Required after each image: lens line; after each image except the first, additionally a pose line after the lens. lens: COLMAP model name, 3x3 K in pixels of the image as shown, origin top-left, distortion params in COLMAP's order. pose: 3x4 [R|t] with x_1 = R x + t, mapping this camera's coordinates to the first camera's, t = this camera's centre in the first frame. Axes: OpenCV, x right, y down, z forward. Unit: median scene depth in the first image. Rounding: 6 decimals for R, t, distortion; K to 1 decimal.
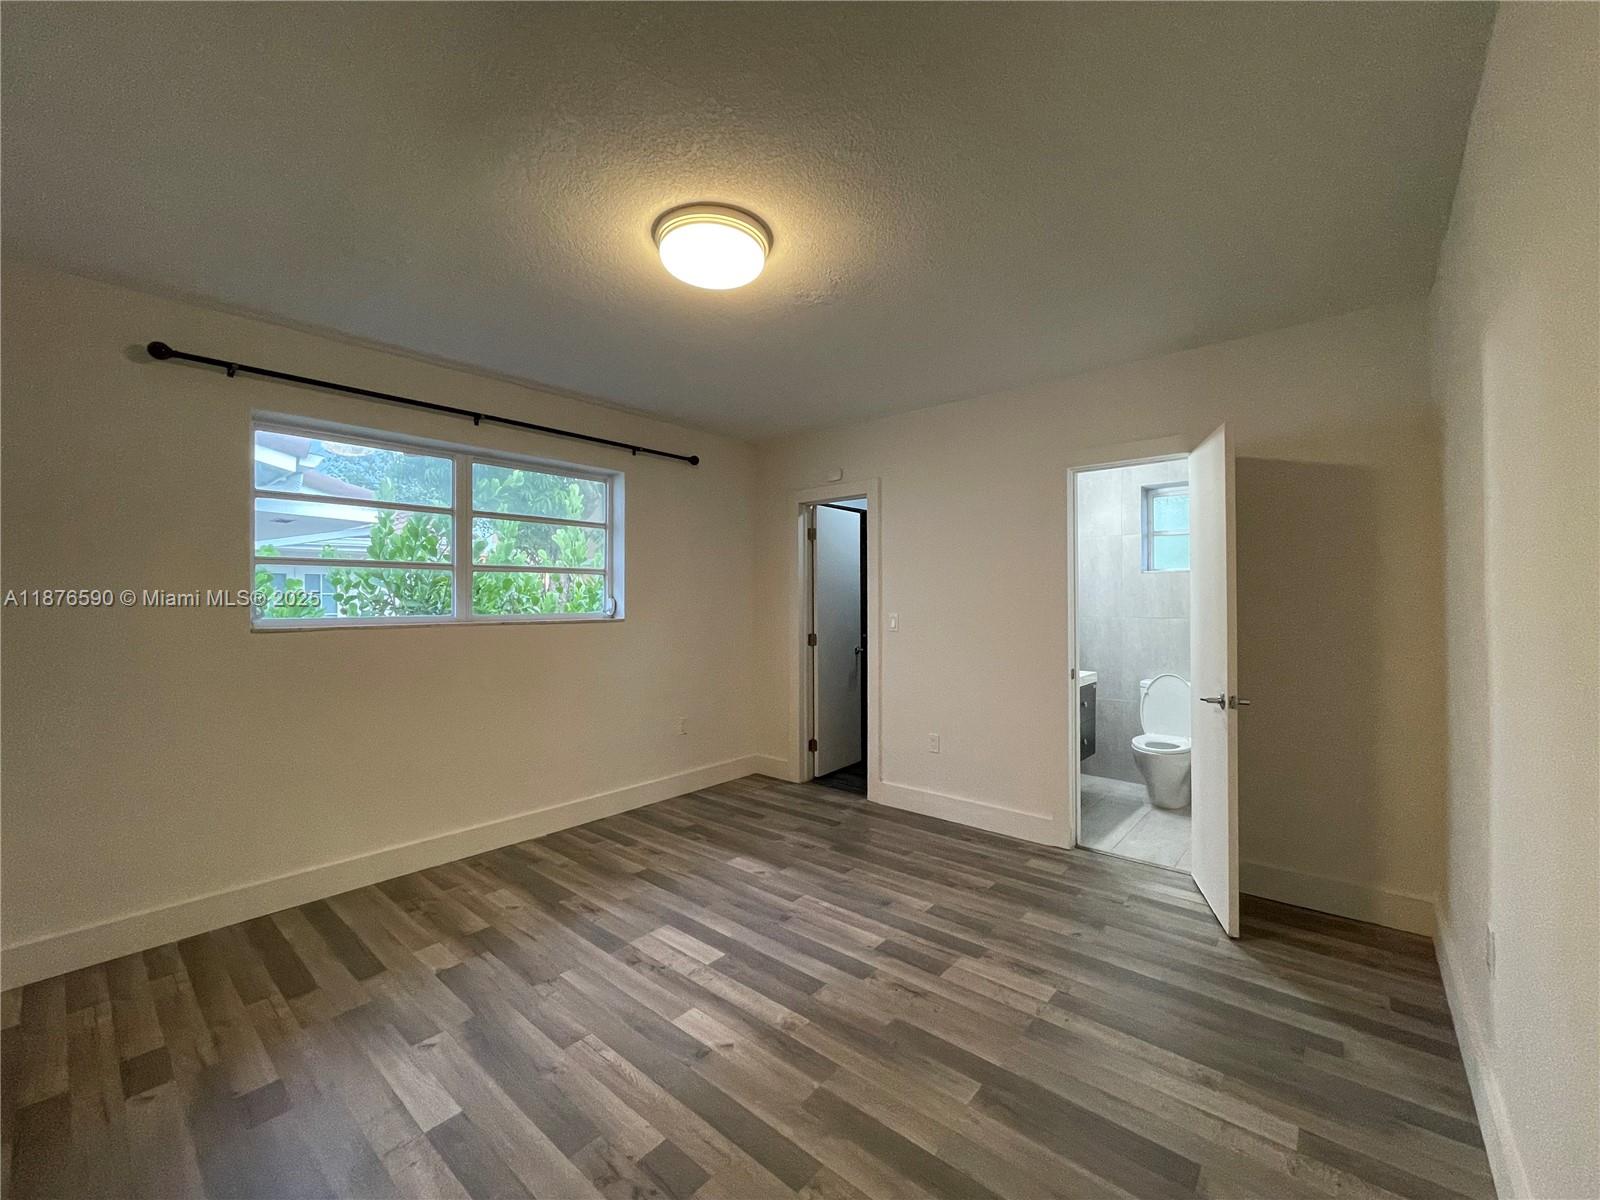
lens RADIAL K [[654.1, 0, 799.5], [0, 654.1, 594.2], [0, 0, 1]] dist [-0.006136, -0.000197]
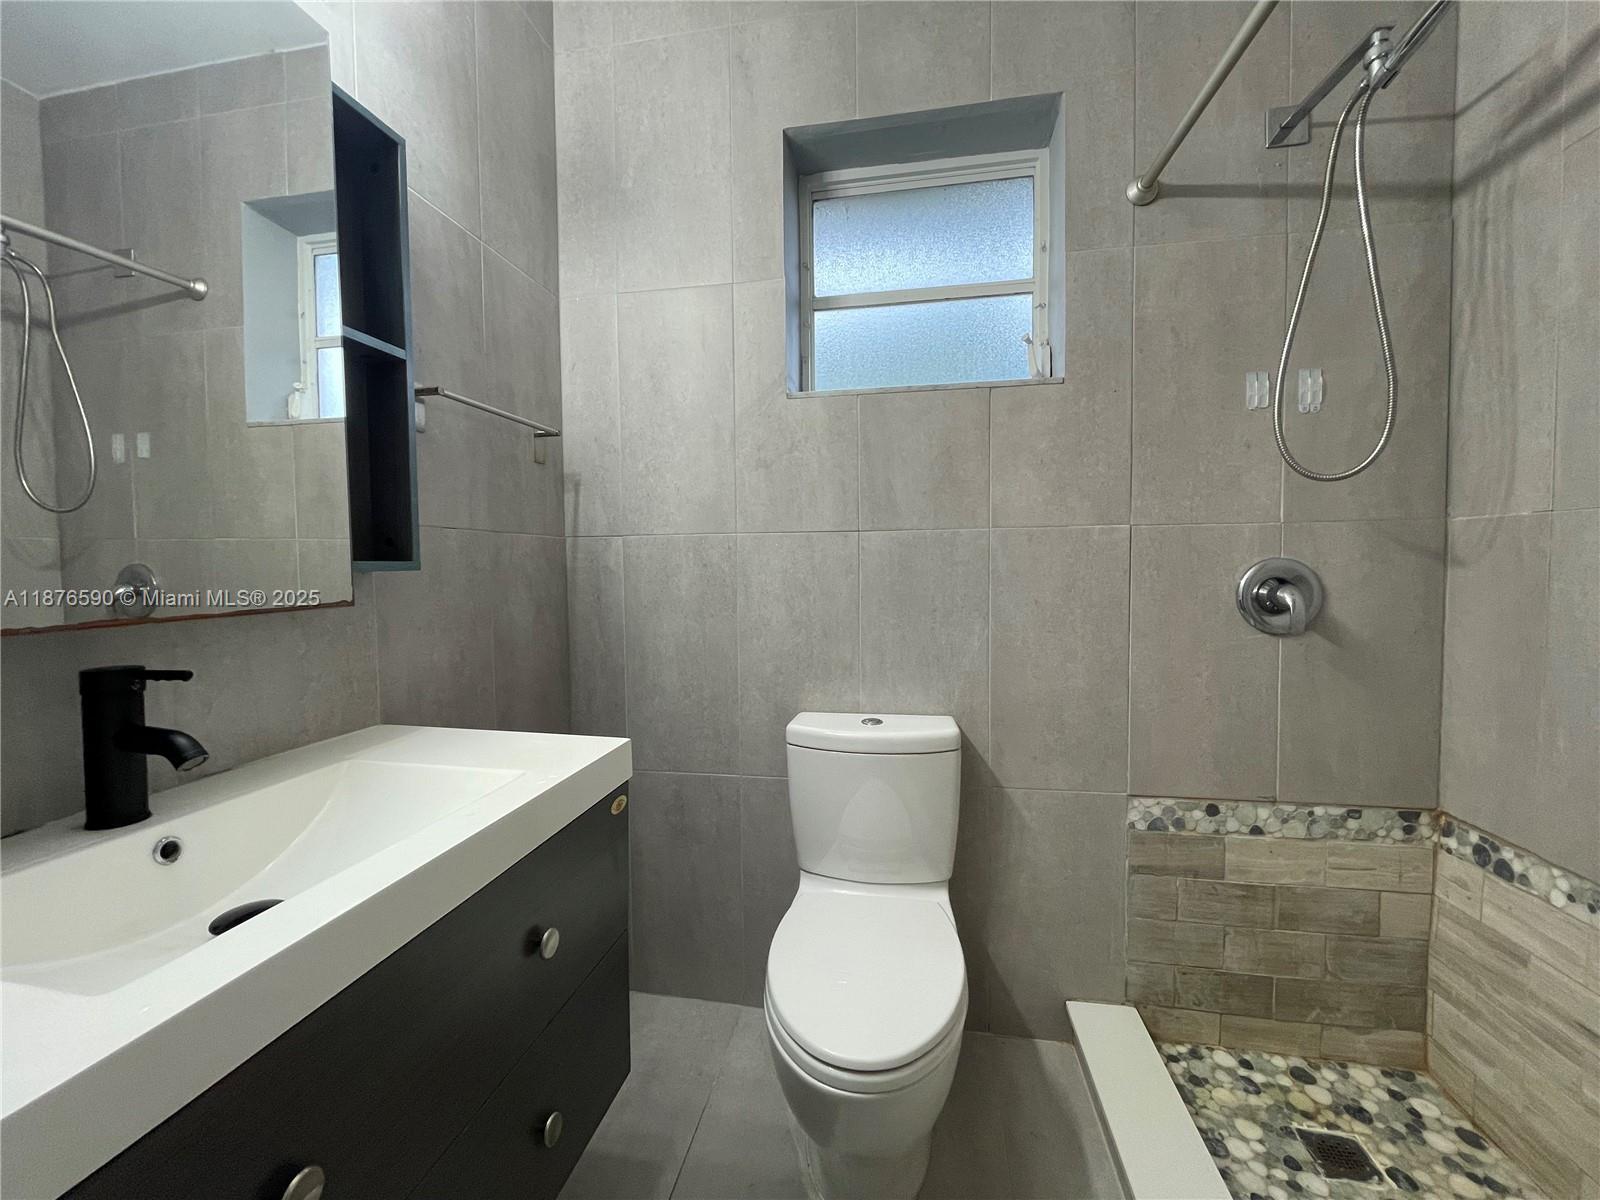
lens RADIAL K [[654.1, 0, 797.9], [0, 654.1, 592.4], [0, 0, 1]] dist [-0.006136, -0.000197]
pose [[0.865628, -0.029721, 0.499805, 0.350763], [0.002695, 0.998499, 0.054708, 0.047530], [-0.500681, -0.046010, 0.864408, 0.689103]]
